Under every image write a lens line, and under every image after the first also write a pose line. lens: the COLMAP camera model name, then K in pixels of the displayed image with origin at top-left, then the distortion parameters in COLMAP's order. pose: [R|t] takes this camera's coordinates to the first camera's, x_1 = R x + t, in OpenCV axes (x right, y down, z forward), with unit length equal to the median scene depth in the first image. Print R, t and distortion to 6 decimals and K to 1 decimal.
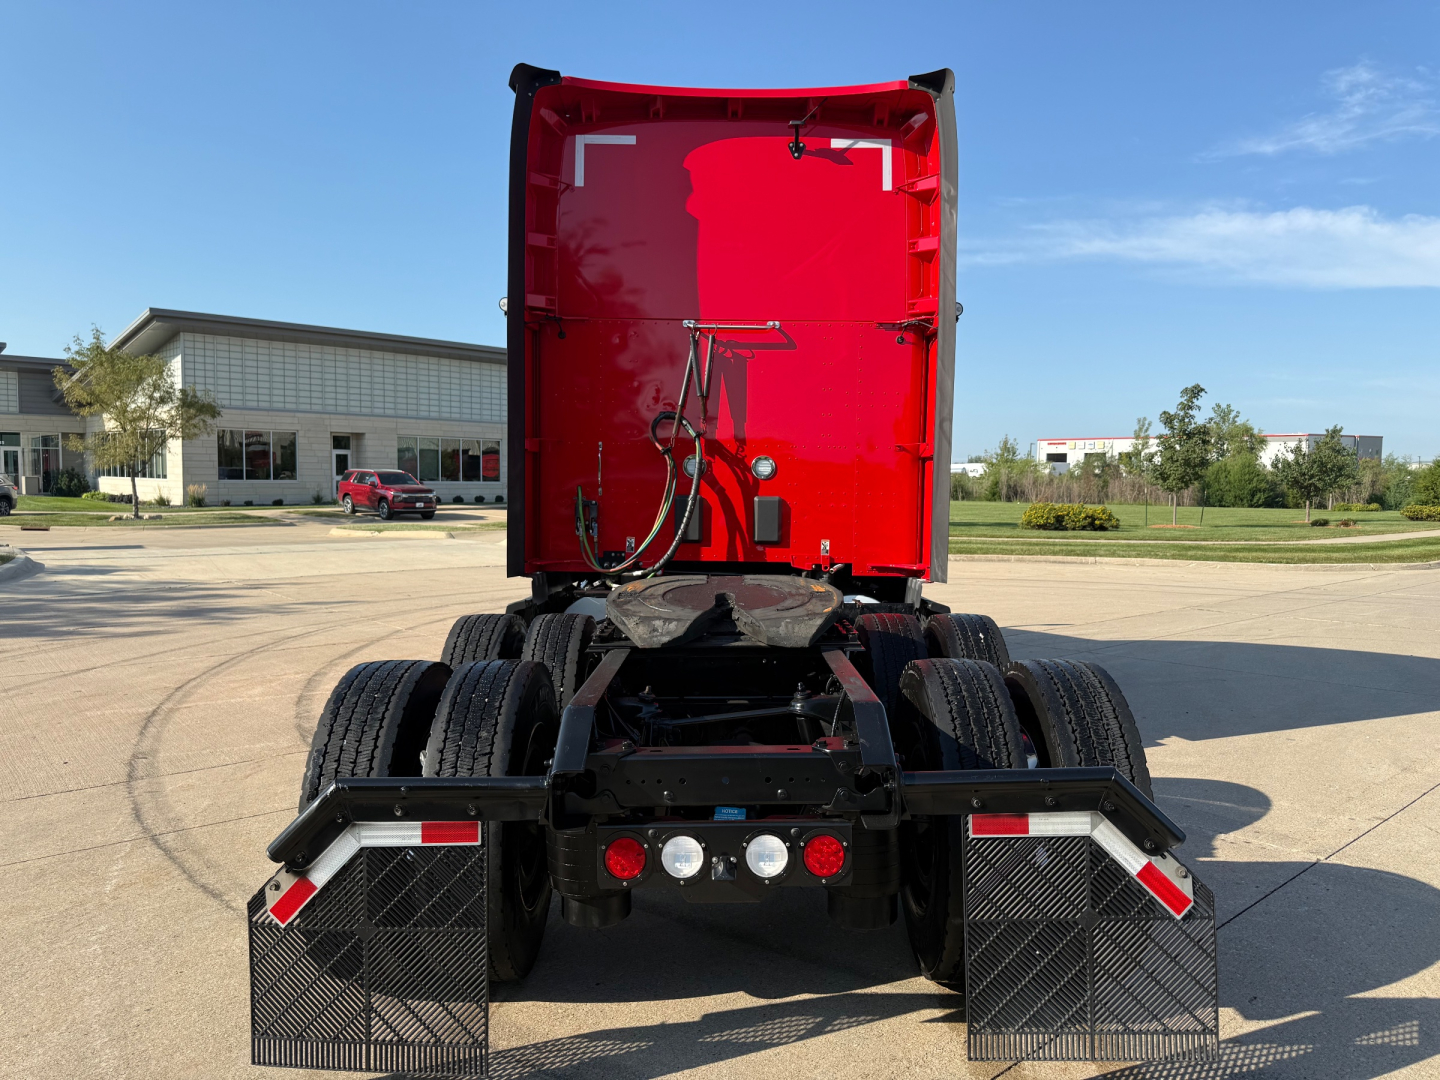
lens RADIAL K [[1036.8, 0, 723.8], [0, 1036.8, 550.2], [0, 0, 1]] dist [-0.001809, -0.007848]
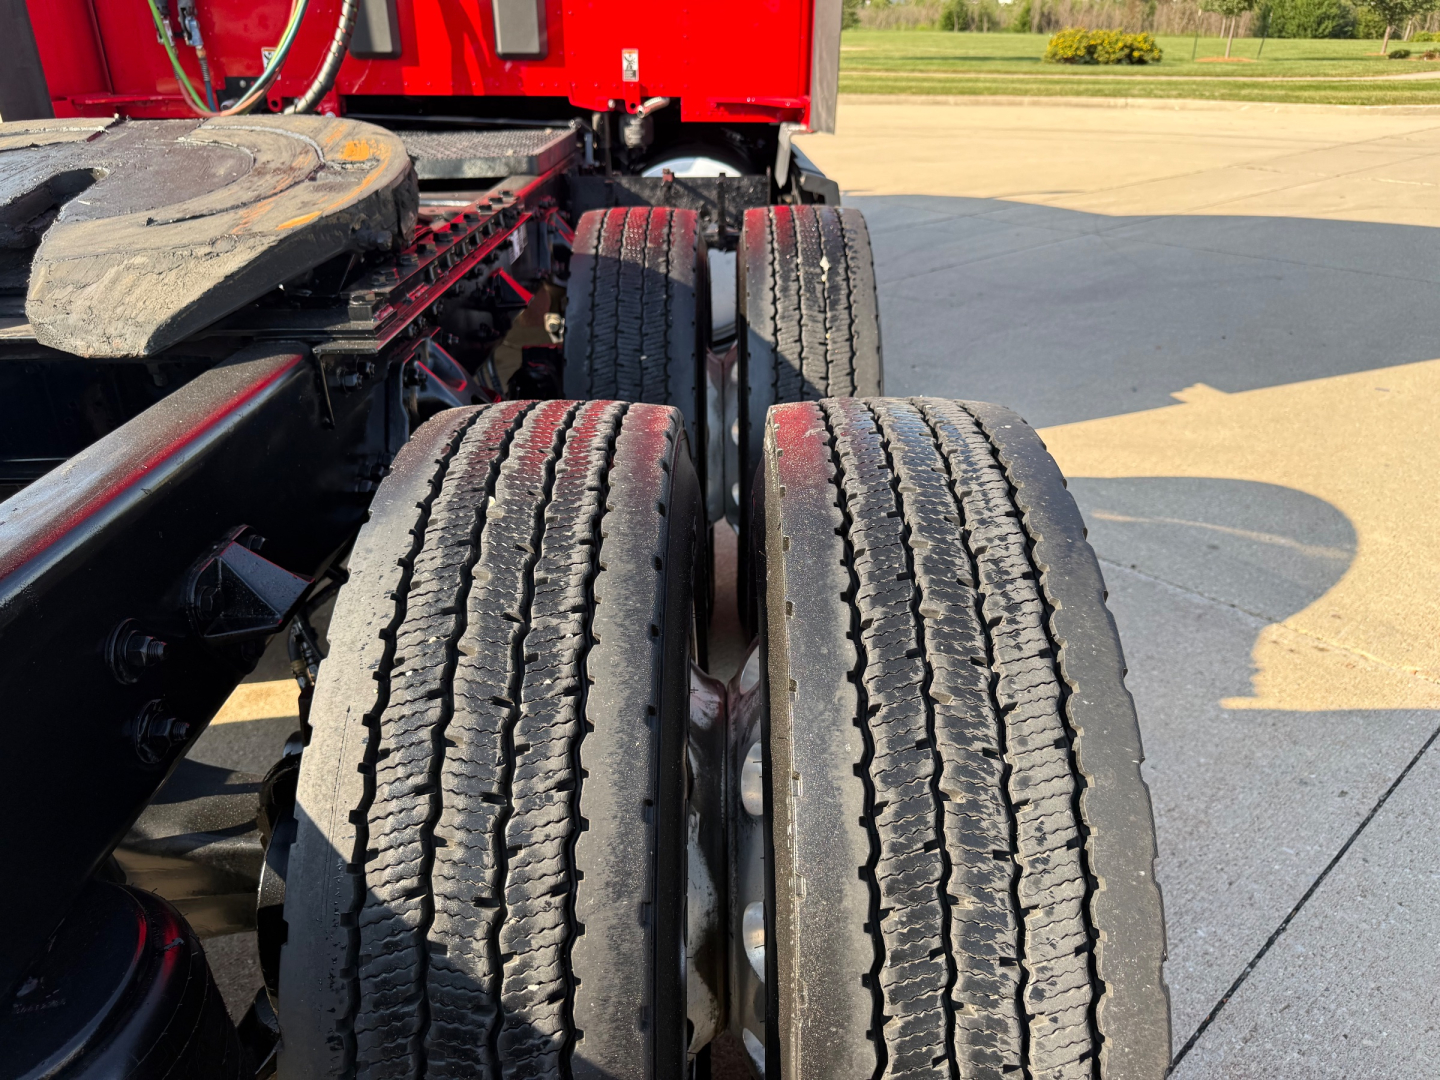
lens RADIAL K [[1036.8, 0, 723.8], [0, 1036.8, 550.2], [0, 0, 1]] dist [-0.001809, -0.007848]
pose [[0.999968, -0.007081, -0.003798, 0.036019], [0.008010, 0.916137, 0.400786, 0.003143], [0.000642, -0.400803, 0.916164, 0.095430]]
